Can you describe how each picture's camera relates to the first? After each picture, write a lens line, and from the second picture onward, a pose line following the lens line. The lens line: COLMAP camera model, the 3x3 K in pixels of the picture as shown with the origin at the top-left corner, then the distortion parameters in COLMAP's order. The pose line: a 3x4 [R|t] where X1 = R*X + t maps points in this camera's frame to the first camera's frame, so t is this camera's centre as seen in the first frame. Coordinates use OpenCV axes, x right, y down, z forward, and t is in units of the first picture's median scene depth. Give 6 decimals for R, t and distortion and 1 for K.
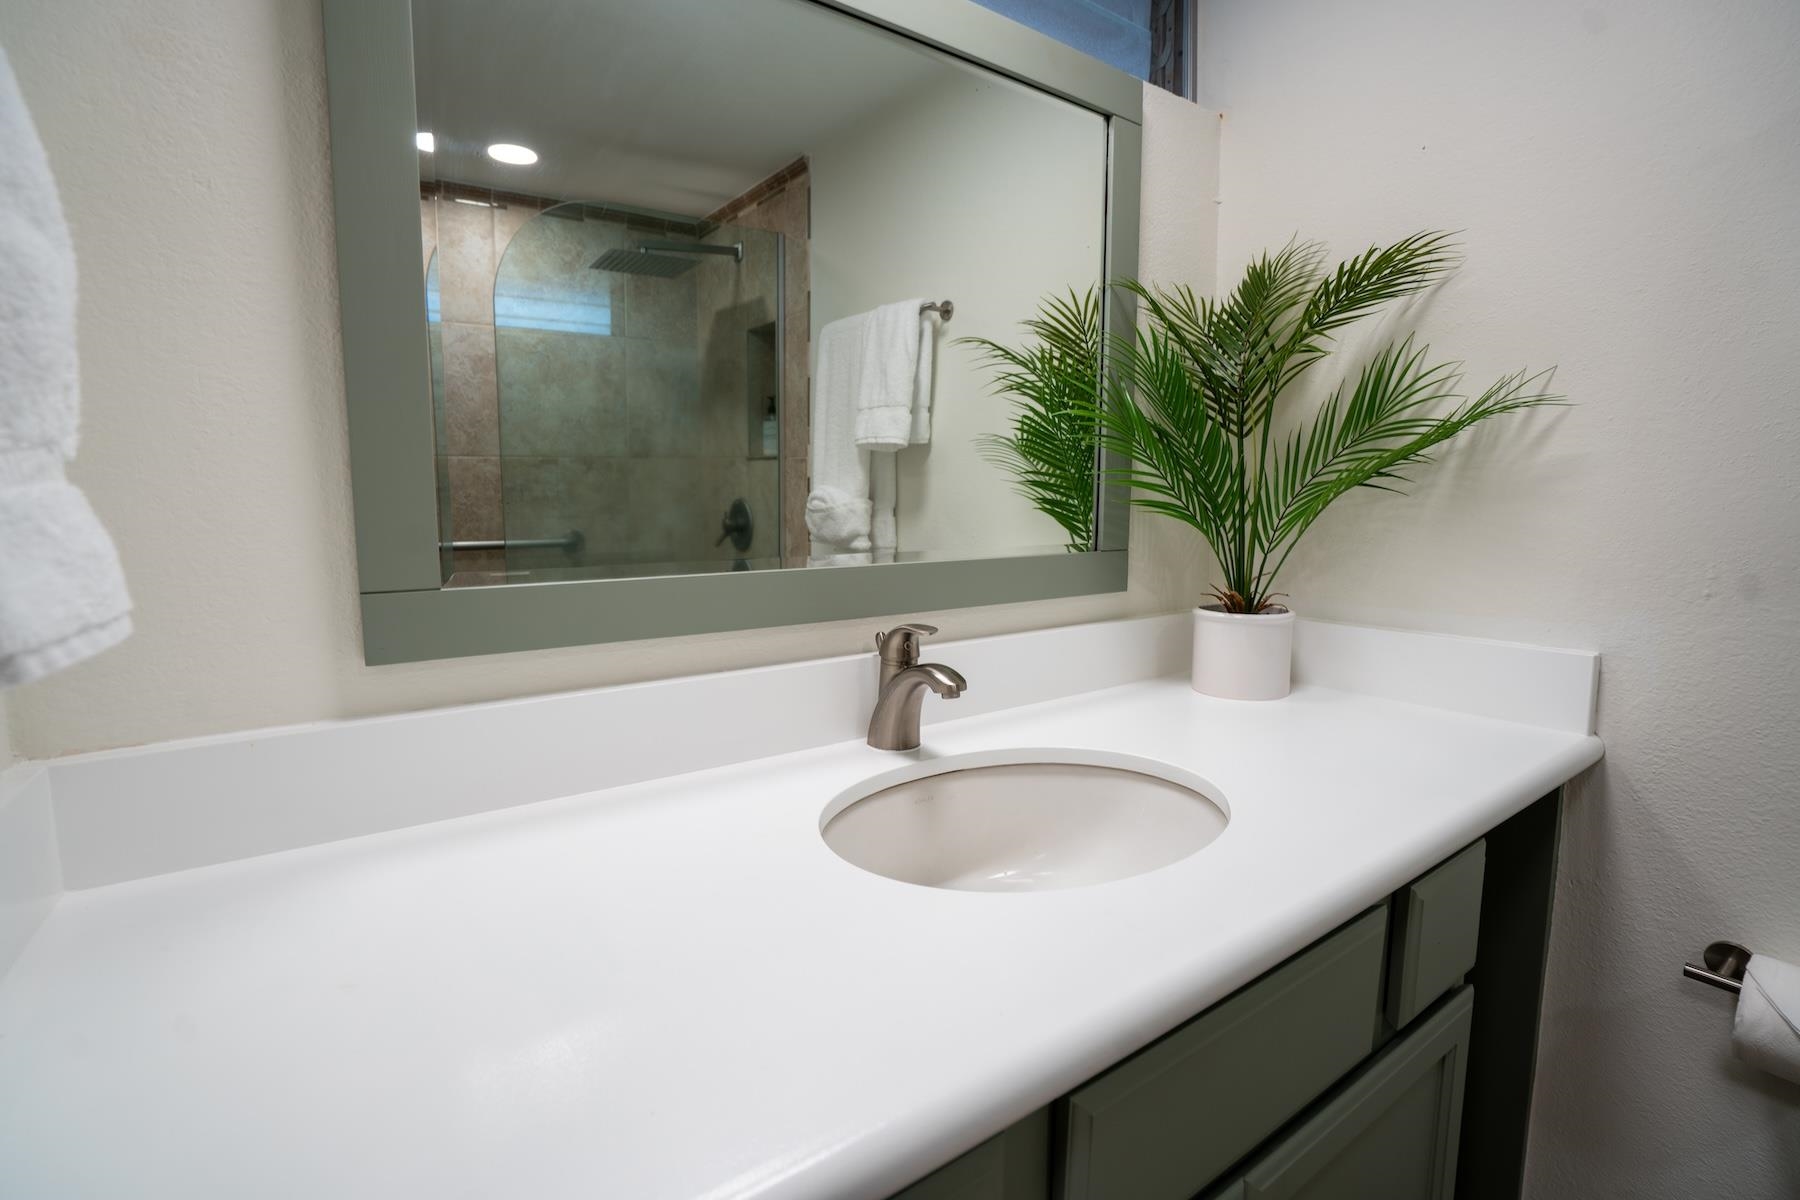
lens RADIAL K [[830.9, 0, 900.0], [0, 830.9, 600.0], [0, 0, 1]] dist [-0.060725, 0.024737]
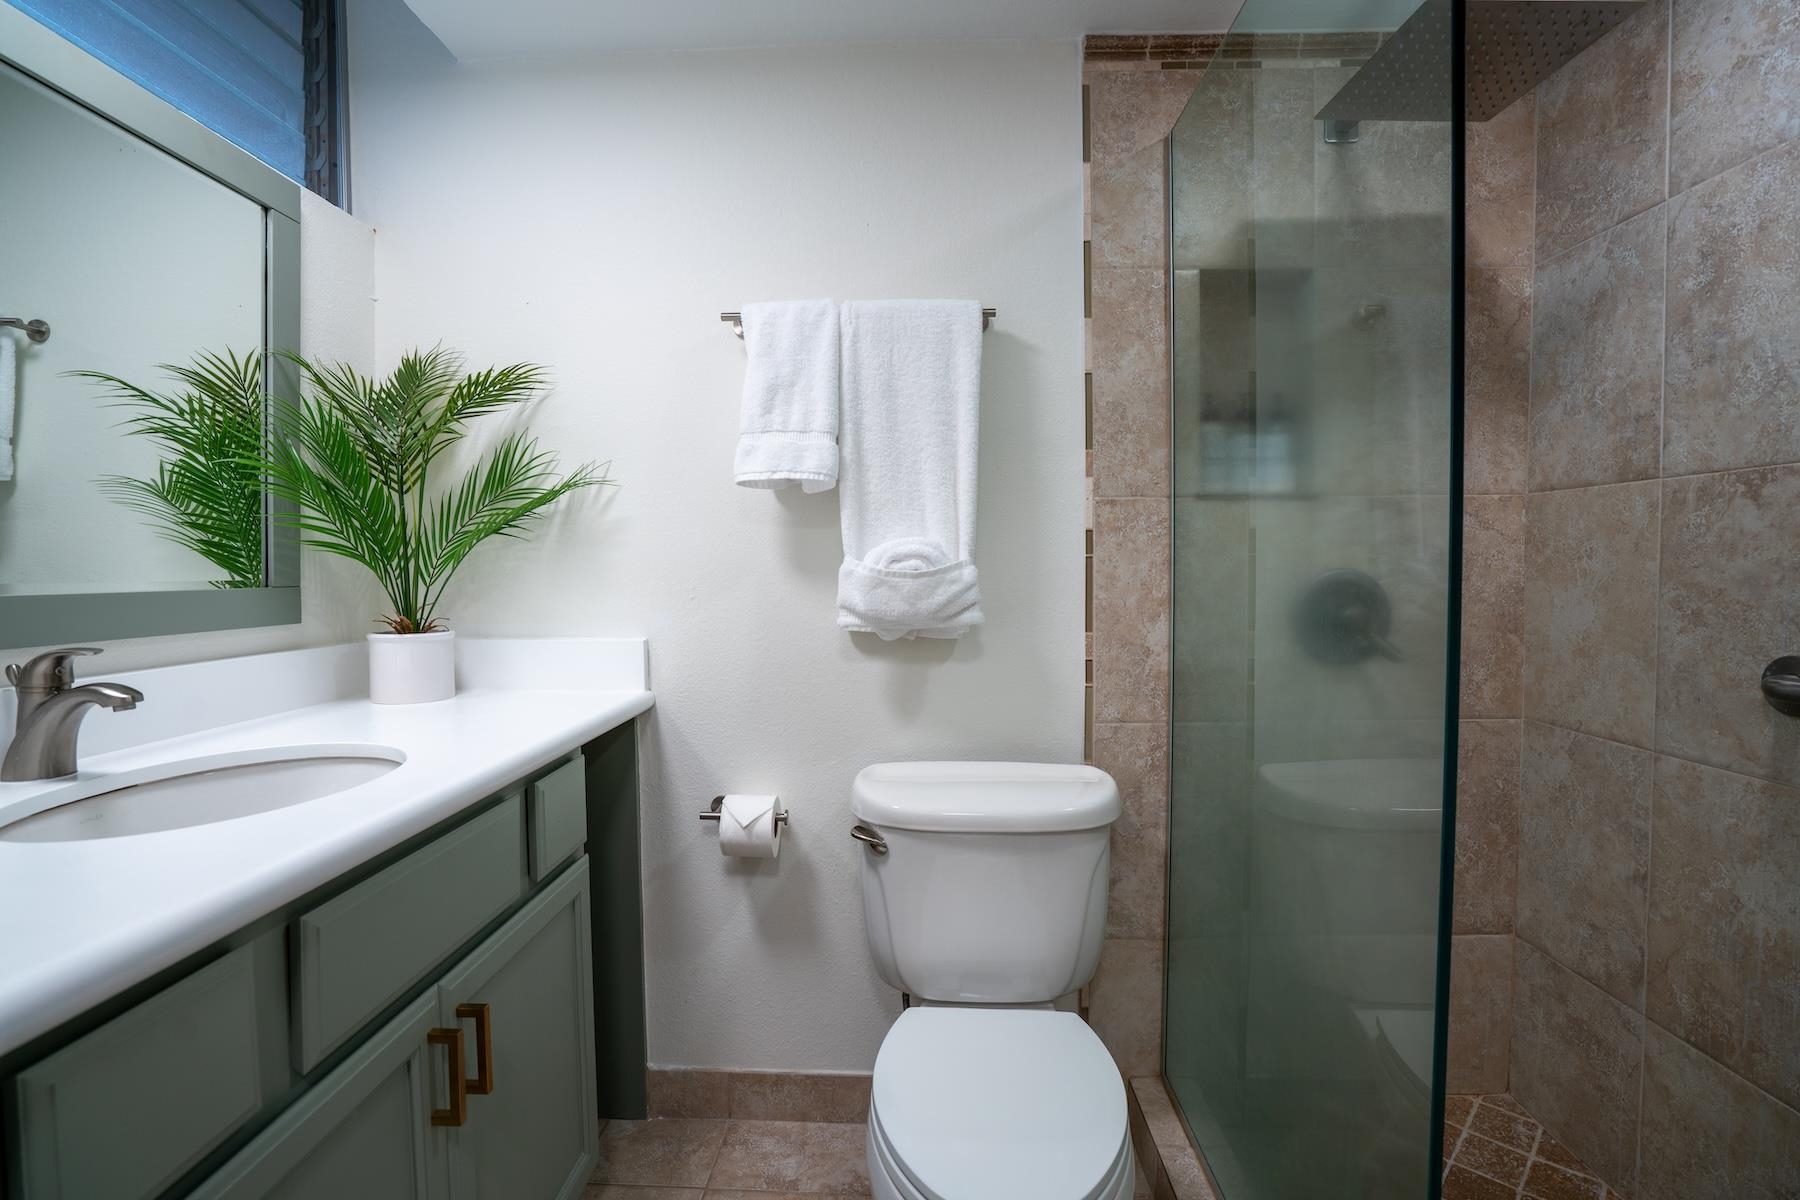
lens RADIAL K [[830.9, 0, 900.0], [0, 830.9, 600.0], [0, 0, 1]] dist [-0.060725, 0.024737]
pose [[0.602637, -0.023795, 0.797661, -0.117451], [0.092125, 0.994947, -0.039921, 0.080892], [-0.792680, 0.097543, 0.601784, -0.325433]]
